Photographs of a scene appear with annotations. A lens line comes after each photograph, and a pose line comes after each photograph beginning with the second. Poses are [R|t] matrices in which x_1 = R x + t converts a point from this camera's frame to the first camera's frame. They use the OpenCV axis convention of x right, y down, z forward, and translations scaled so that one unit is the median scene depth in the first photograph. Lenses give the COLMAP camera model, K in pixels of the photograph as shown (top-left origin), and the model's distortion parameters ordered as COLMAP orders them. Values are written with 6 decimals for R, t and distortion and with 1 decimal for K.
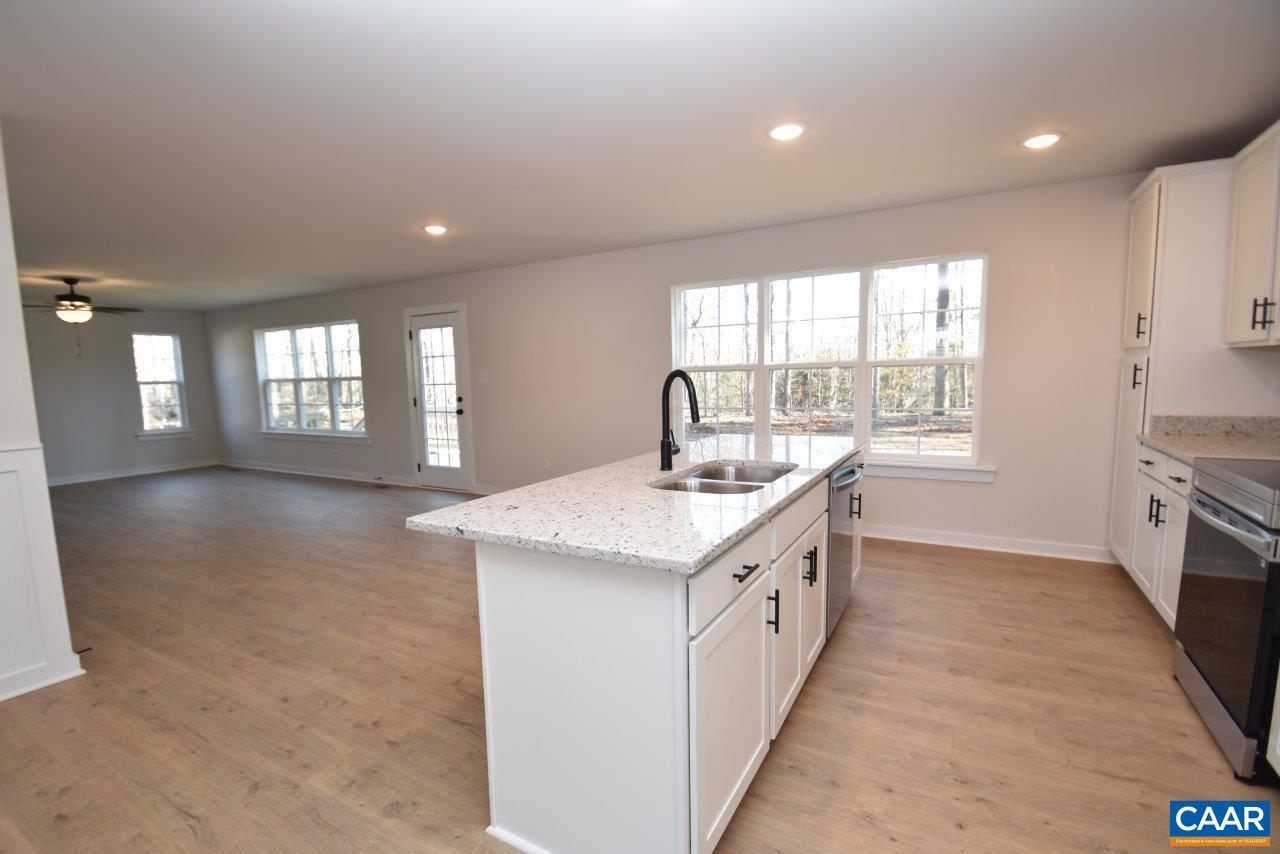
lens RADIAL K [[581.6, 0, 622.5], [0, 581.6, 446.0], [0, 0, 1]] dist [0.011023, -0.017079]
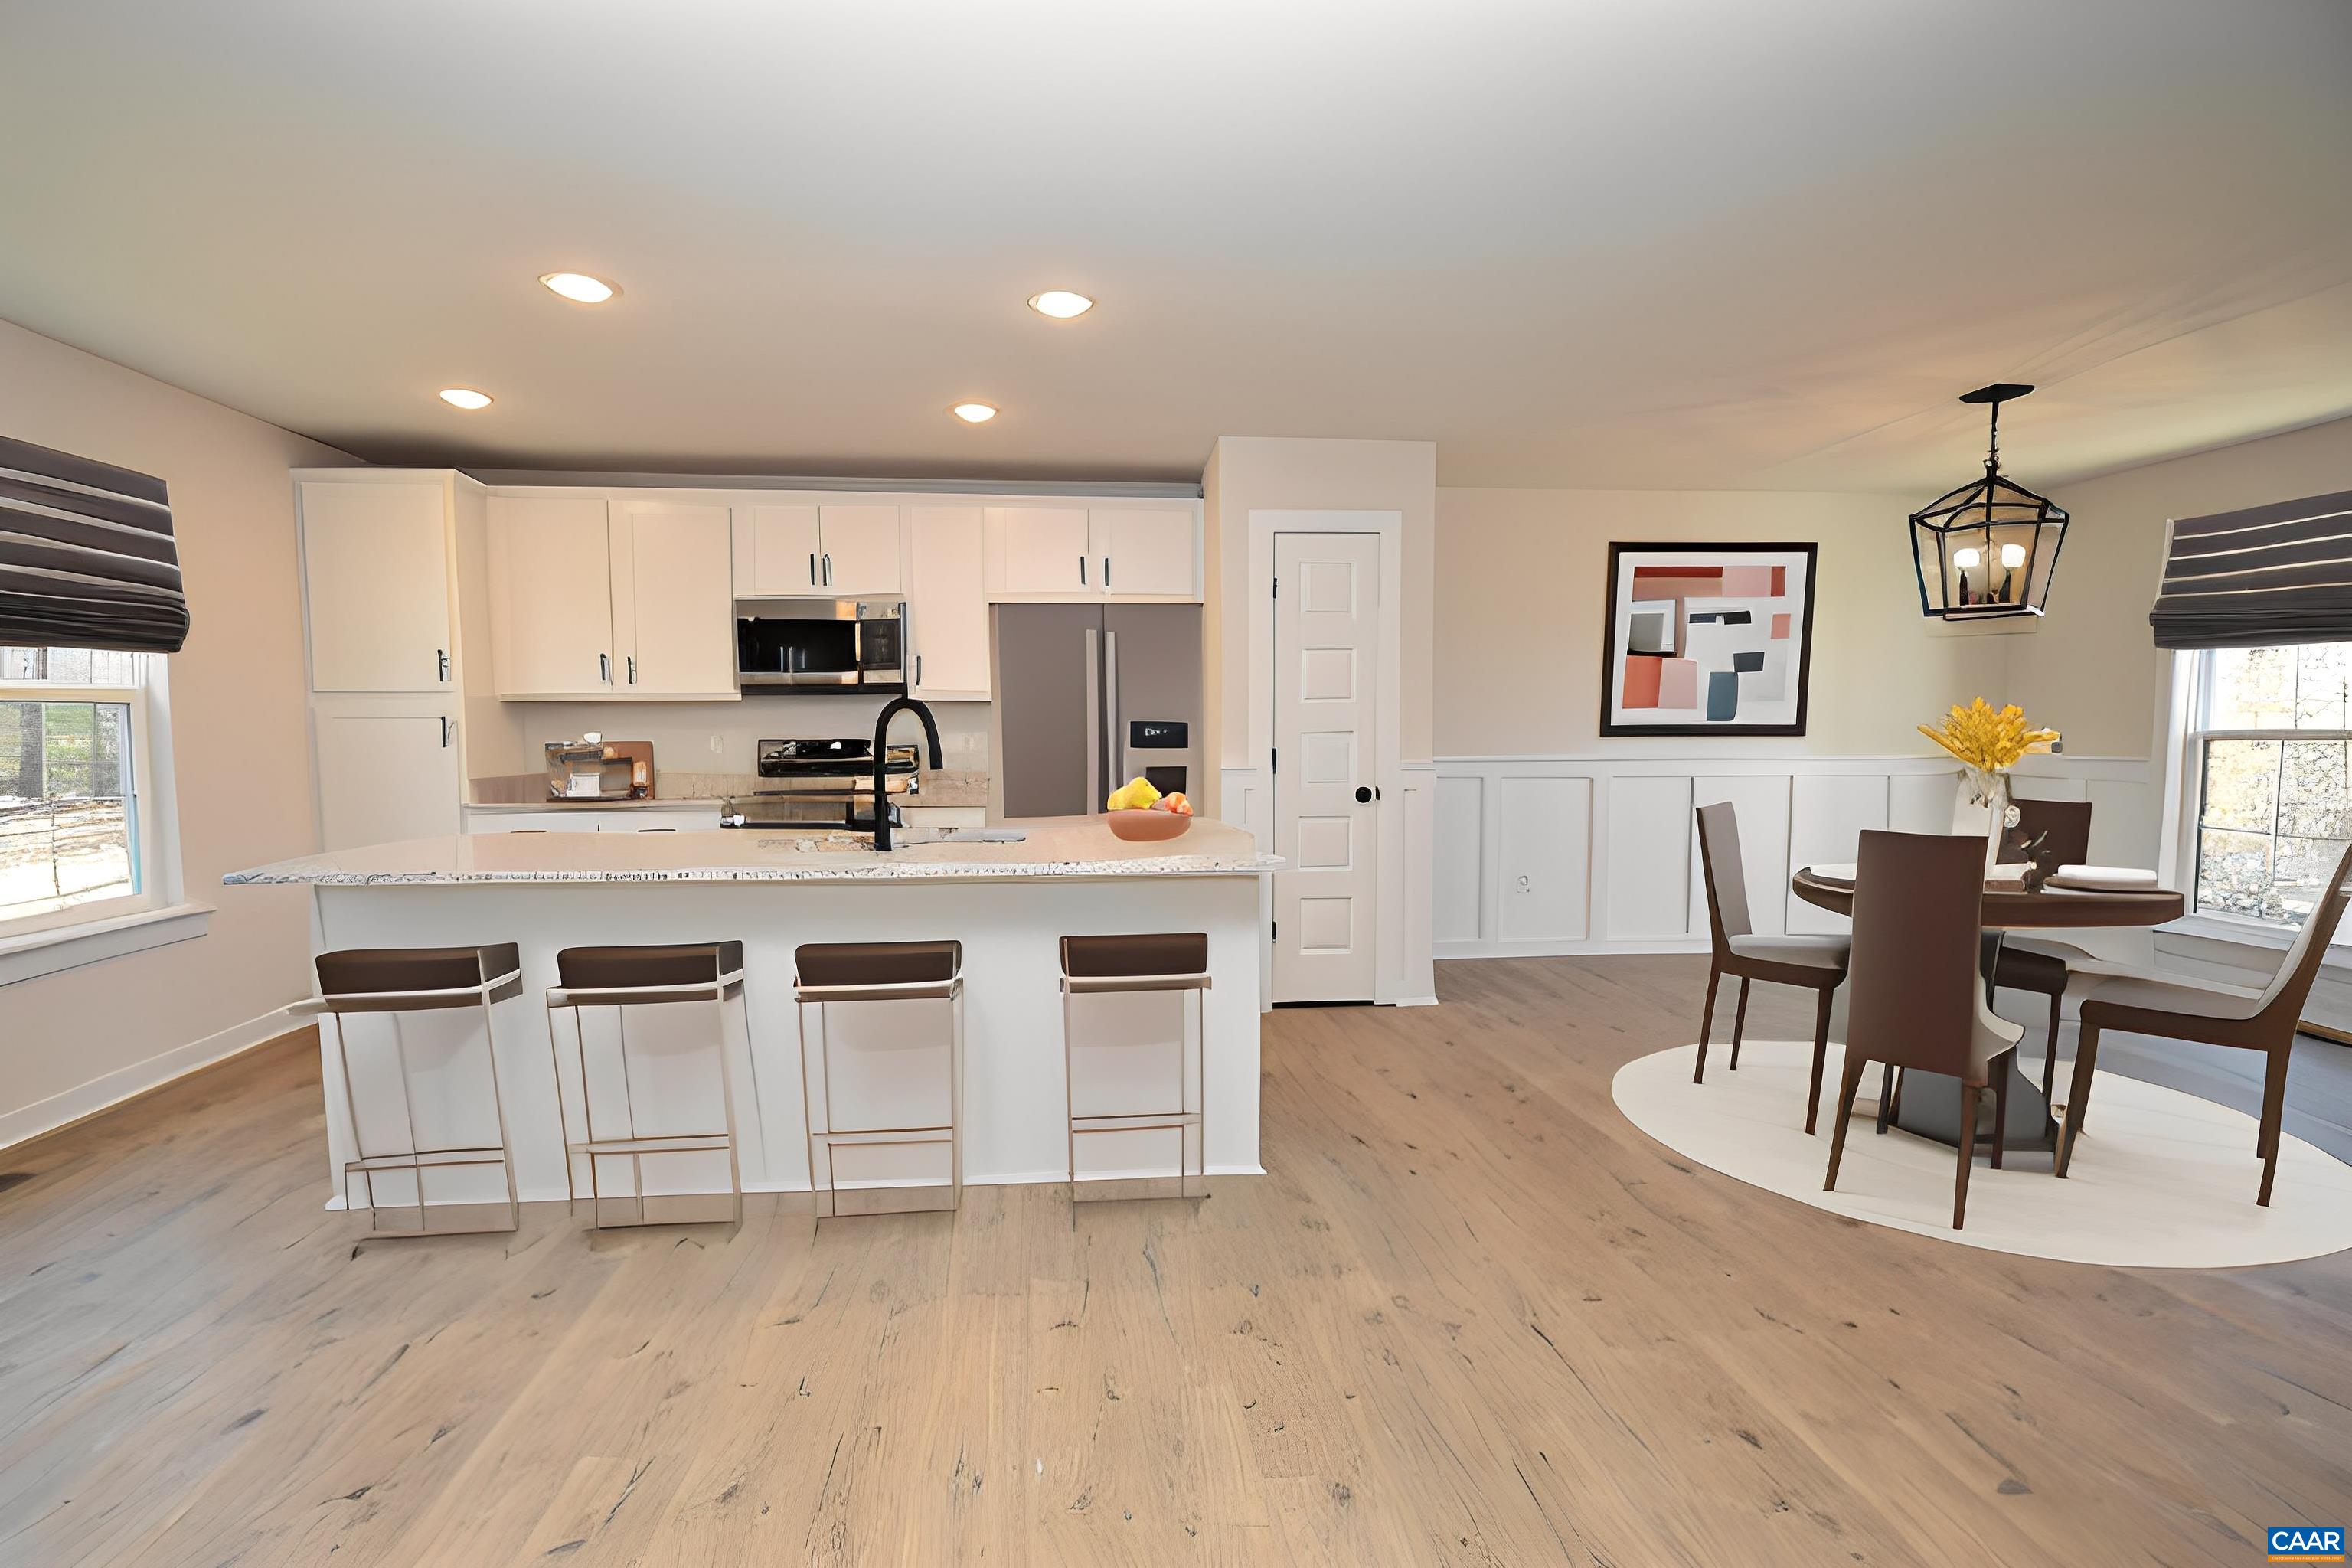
lens RADIAL K [[1074.6, 0, 1140.9], [0, 1074.6, 806.5], [0, 0, 1]] dist [0.022175, -0.023156]
pose [[-0.579851, -0.034985, 0.813971, -0.700295], [0.111870, 0.986195, 0.122080, -0.079871], [-0.807005, 0.161848, -0.567933, 0.941930]]
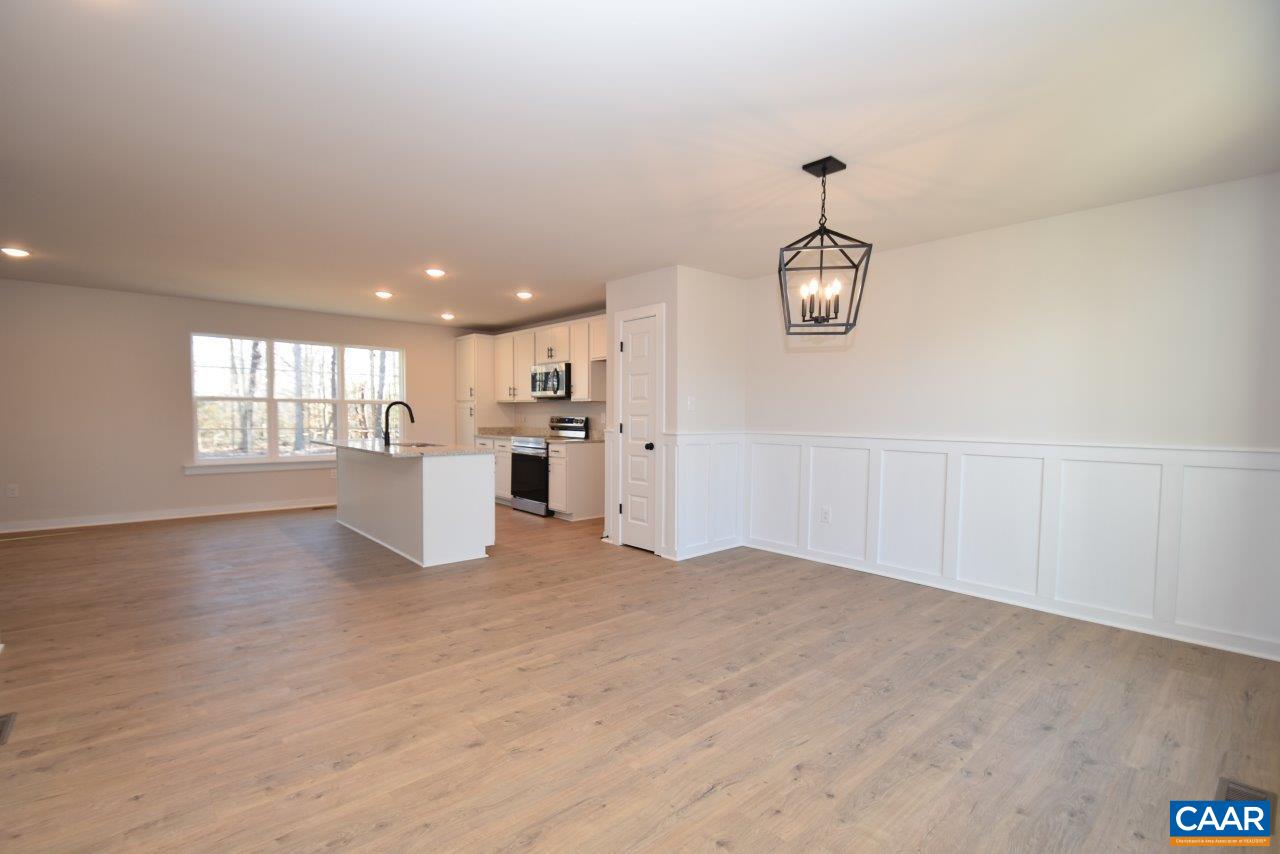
lens RADIAL K [[581.6, 0, 622.5], [0, 581.6, 446.0], [0, 0, 1]] dist [0.011023, -0.017079]
pose [[0.321214, -0.024125, 0.946699, -1.135284], [0.094058, 0.995545, -0.006544, 0.091797], [-0.942324, 0.091147, 0.322052, -0.367925]]
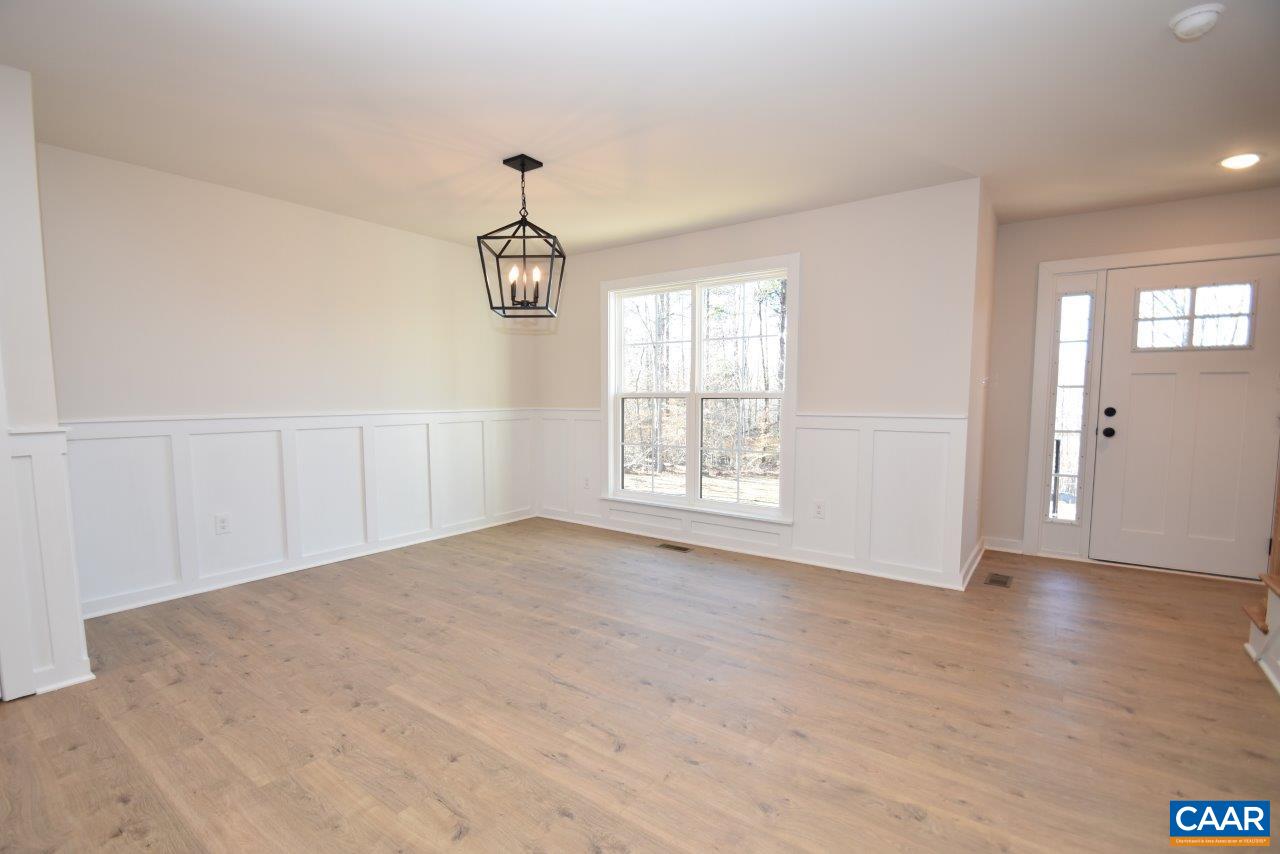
lens RADIAL K [[581.6, 0, 622.5], [0, 581.6, 446.0], [0, 0, 1]] dist [0.011023, -0.017079]
pose [[-0.993099, 0.013612, 0.116488, -0.546107], [0.036966, 0.978945, 0.200751, -0.019283], [-0.111303, 0.203671, -0.972692, 0.483697]]
